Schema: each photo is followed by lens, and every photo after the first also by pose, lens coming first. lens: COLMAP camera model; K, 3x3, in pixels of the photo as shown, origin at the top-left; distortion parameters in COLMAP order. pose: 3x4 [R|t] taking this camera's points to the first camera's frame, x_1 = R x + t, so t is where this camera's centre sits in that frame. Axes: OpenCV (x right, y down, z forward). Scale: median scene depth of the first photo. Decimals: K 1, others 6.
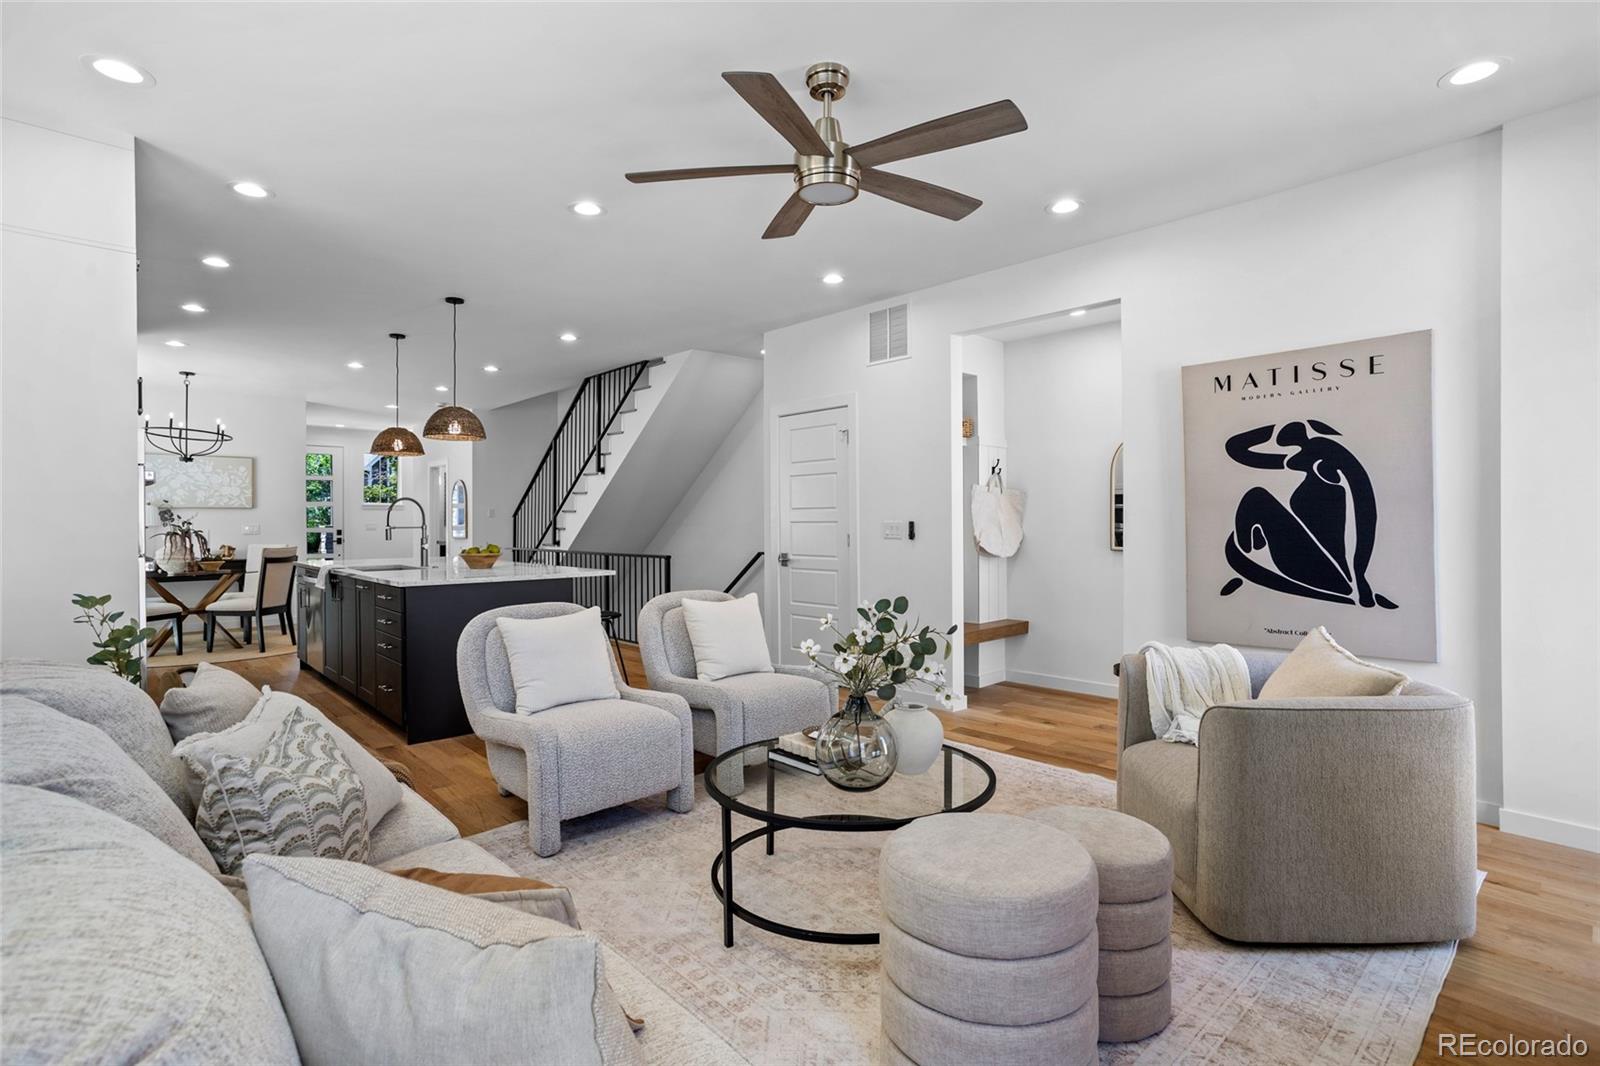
lens RADIAL K [[770.2, 0, 794.0], [0, 770.2, 523.6], [0, 0, 1]] dist [-0.030206, 0.009507]
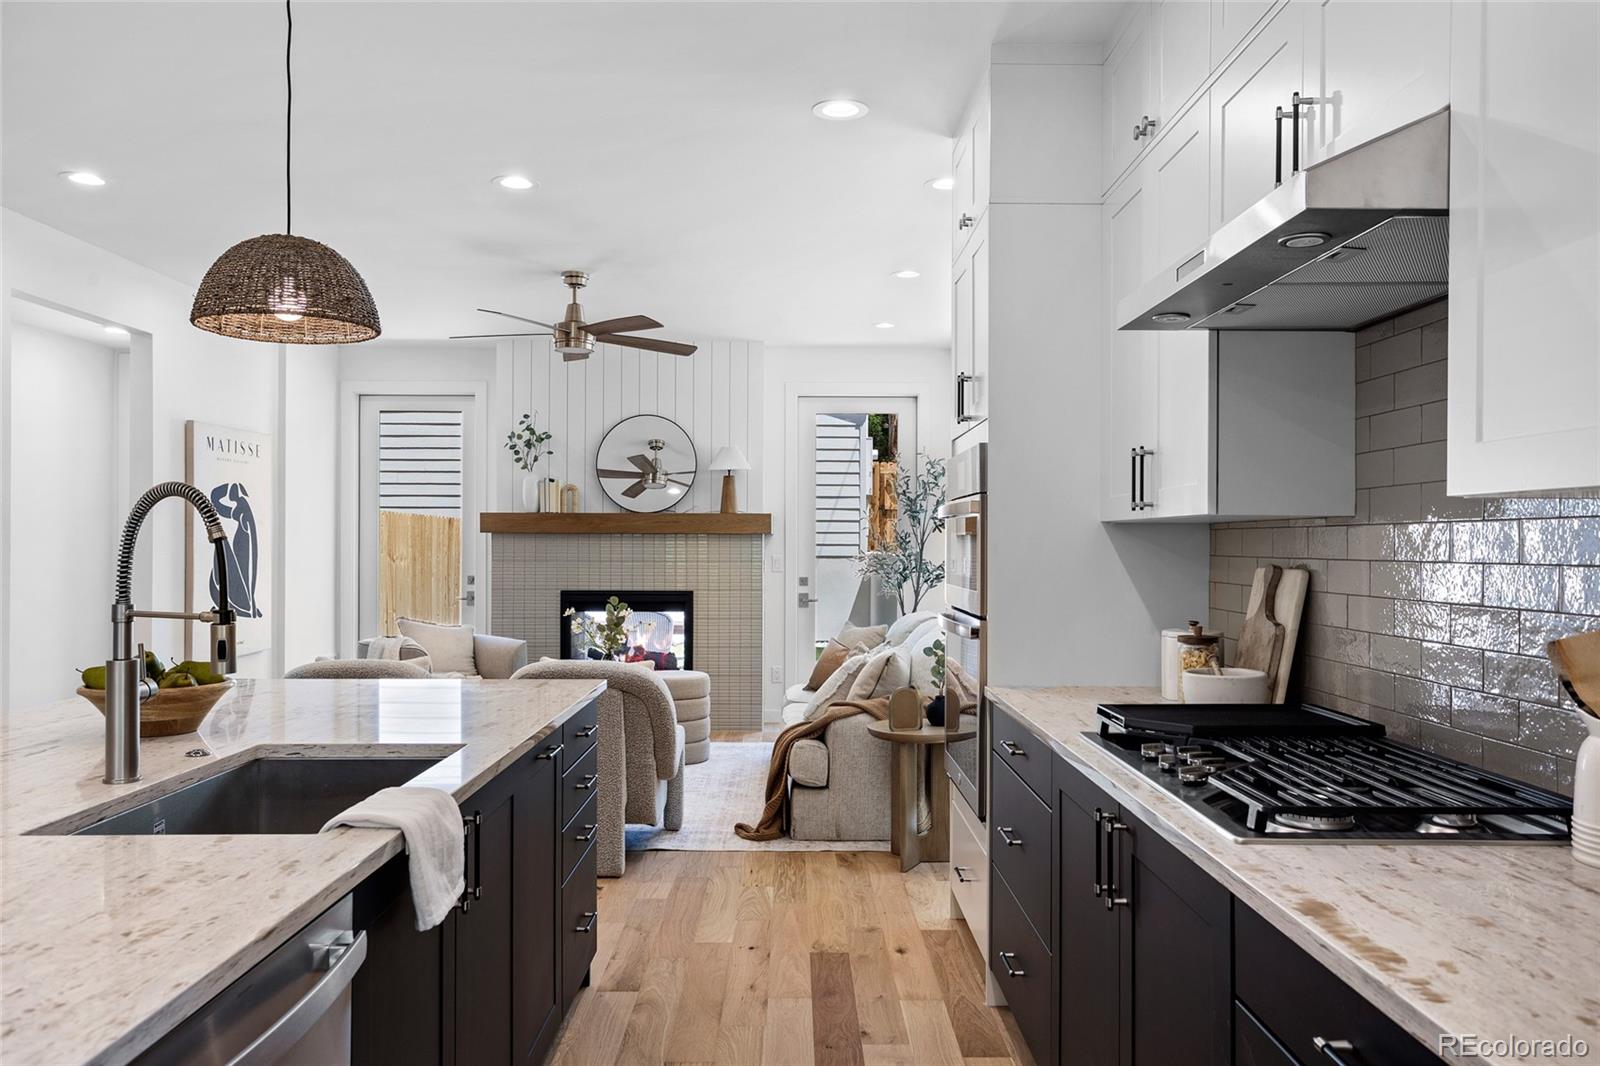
lens RADIAL K [[1181.0, 0, 803.1], [0, 1181.0, 545.1], [0, 0, 1]] dist [-0.008792, 0.002000]
pose [[-0.738684, 0.002578, 0.674047, -0.683231], [0.000877, 0.999996, -0.002863, -0.009719], [-0.674051, -0.001524, -0.738683, 0.875435]]
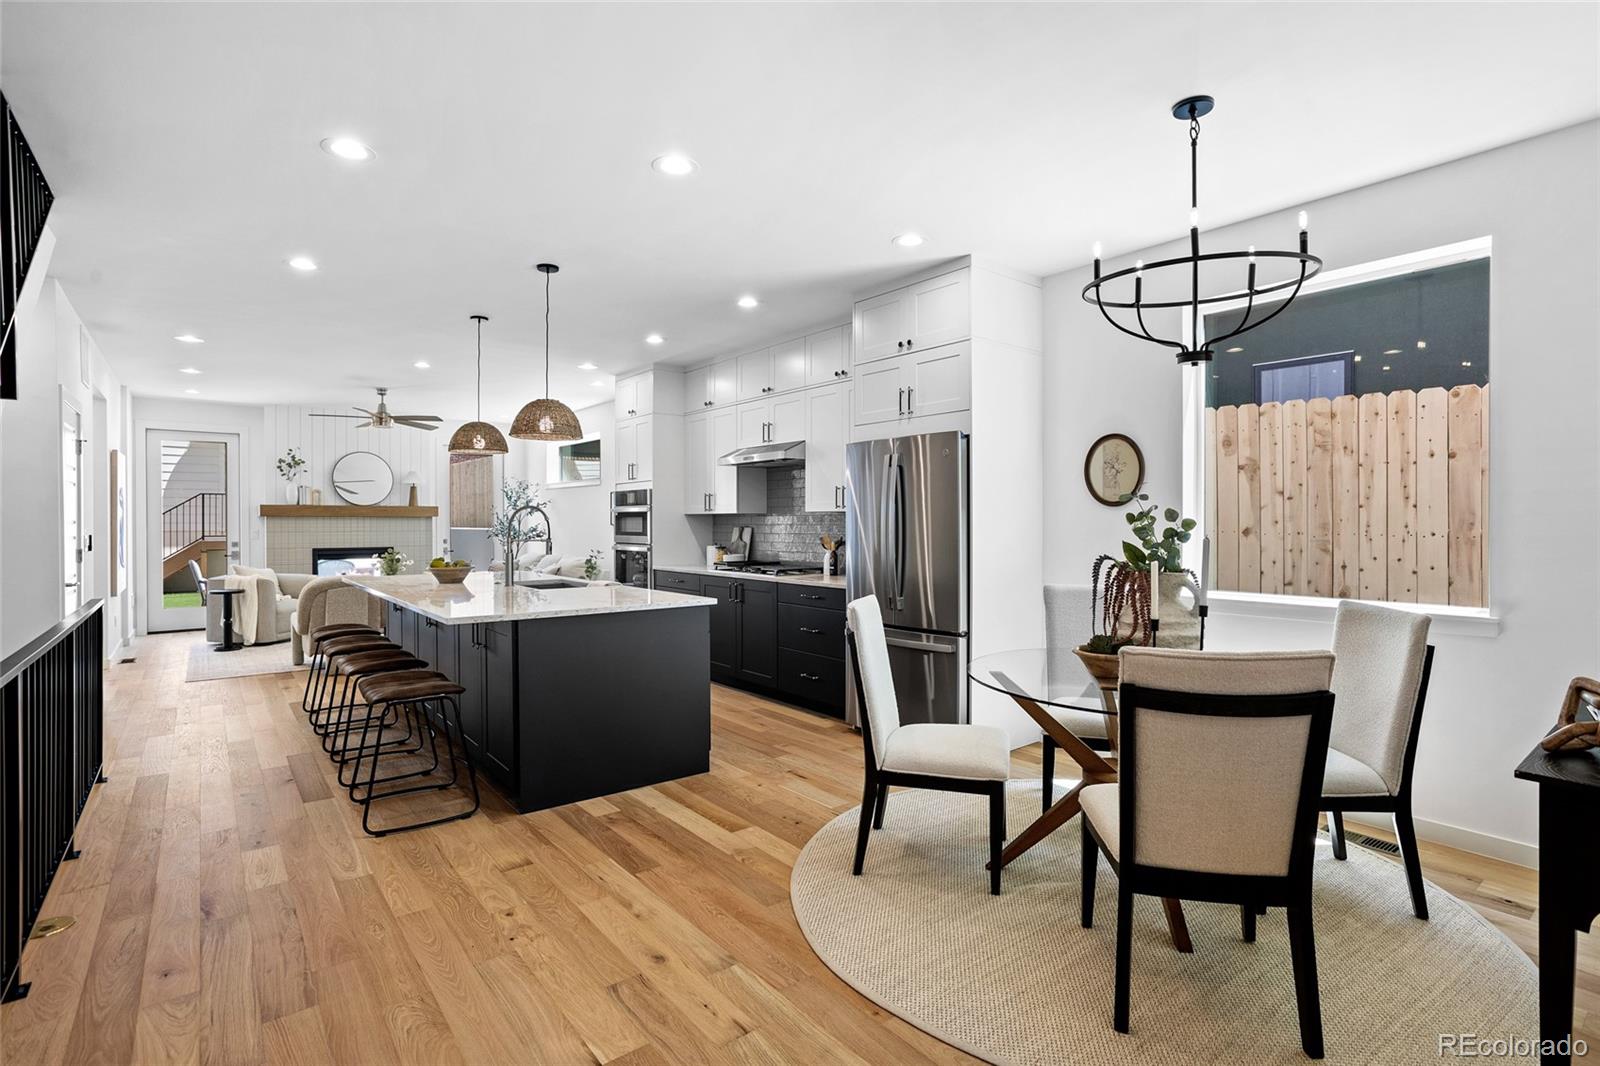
lens RADIAL K [[770.2, 0, 790.9], [0, 770.2, 528.3], [0, 0, 1]] dist [-0.030206, 0.009507]
pose [[-0.996124, 0.006264, 0.087740, -0.680020], [0.006925, 0.999950, 0.007231, -0.007997], [-0.087690, 0.007811, -0.996117, 1.423322]]
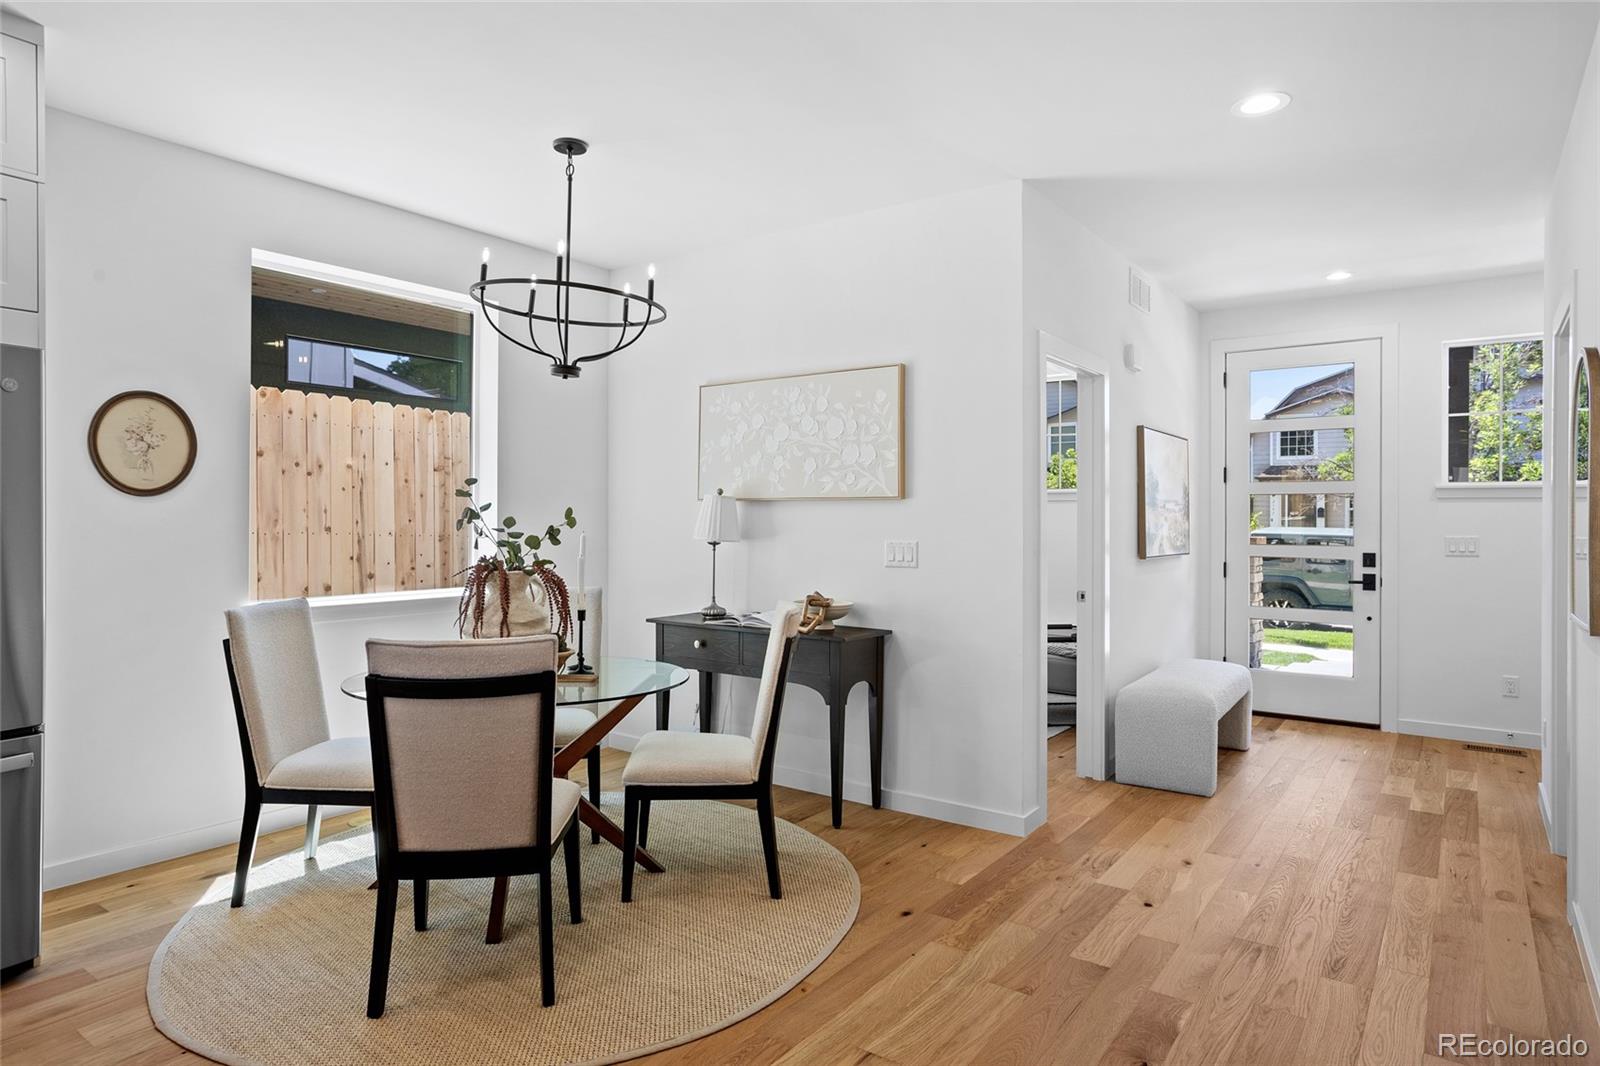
lens RADIAL K [[925.4, 0, 798.5], [0, 925.4, 521.2], [0, 0, 1]] dist [-0.031561, 0.013007]
pose [[0.194515, 0.007250, -0.980873, -0.339959], [-0.008865, 0.999945, 0.005633, -0.013690], [0.980860, 0.007599, 0.194568, 1.077678]]
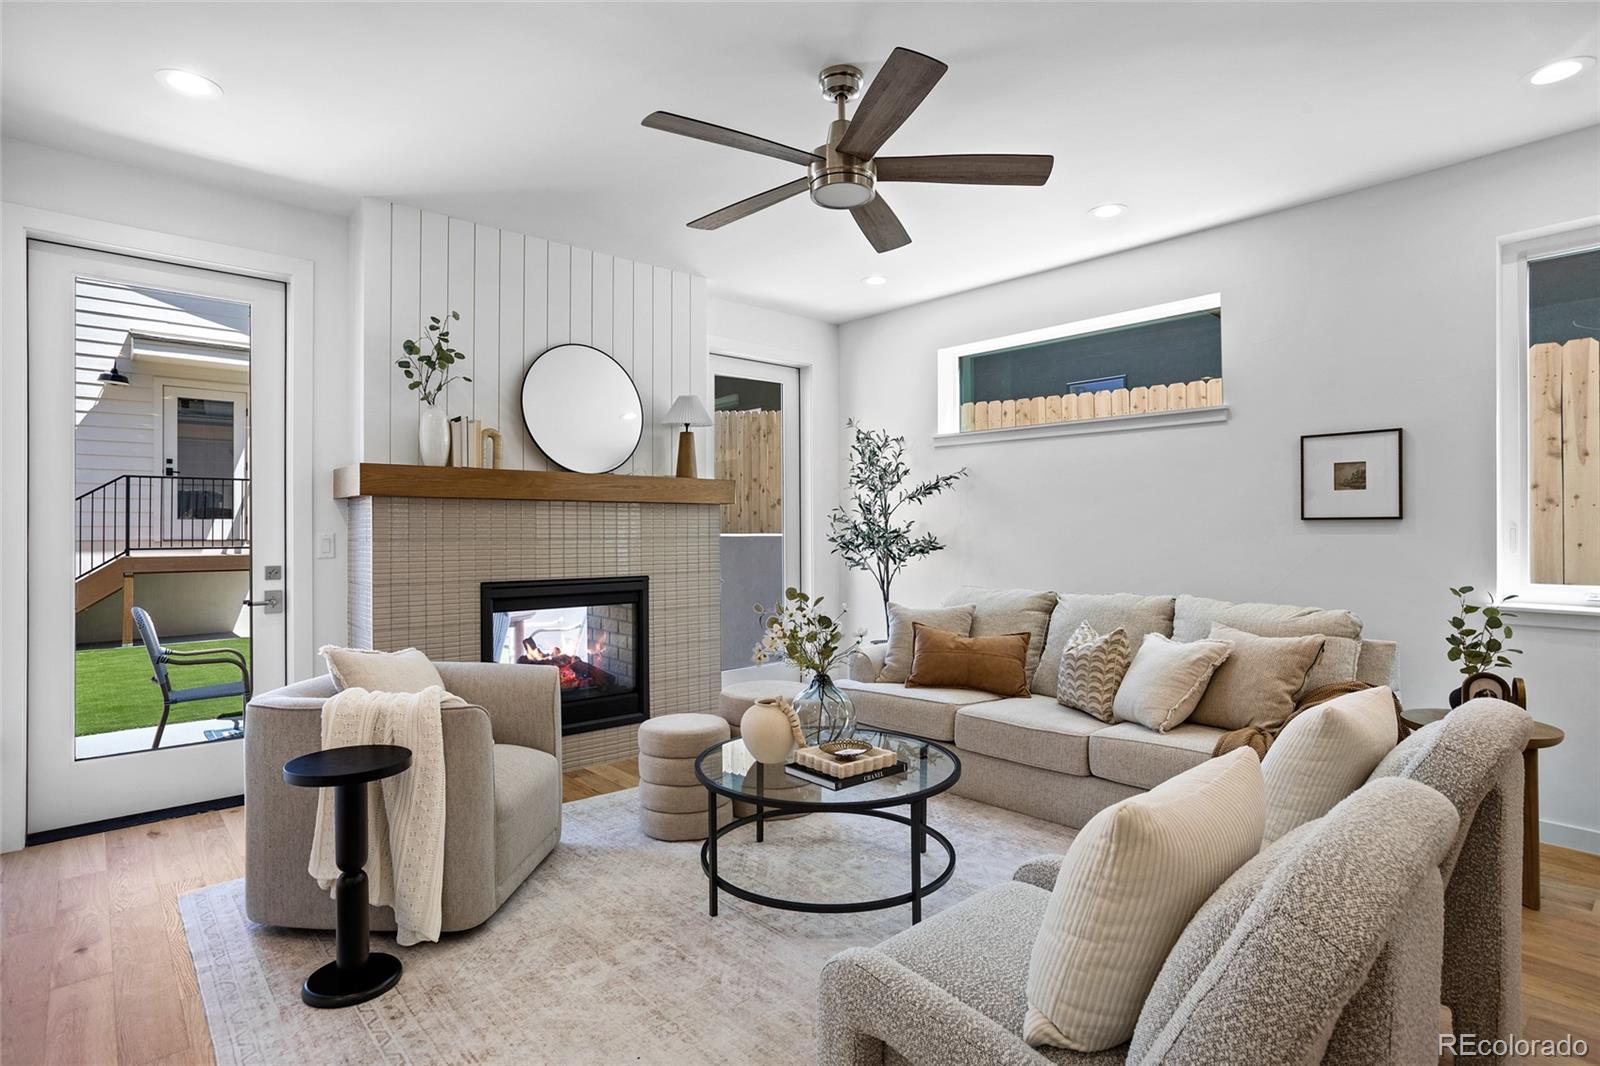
lens RADIAL K [[824.0, 0, 794.4], [0, 824.0, 529.4], [0, 0, 1]] dist [-0.031188, 0.008622]
pose [[-0.999507, 0.008575, 0.030214, 0.029077], [0.008516, 0.999962, -0.002074, -0.001661], [-0.030231, -0.001815, -0.999541, 0.726634]]
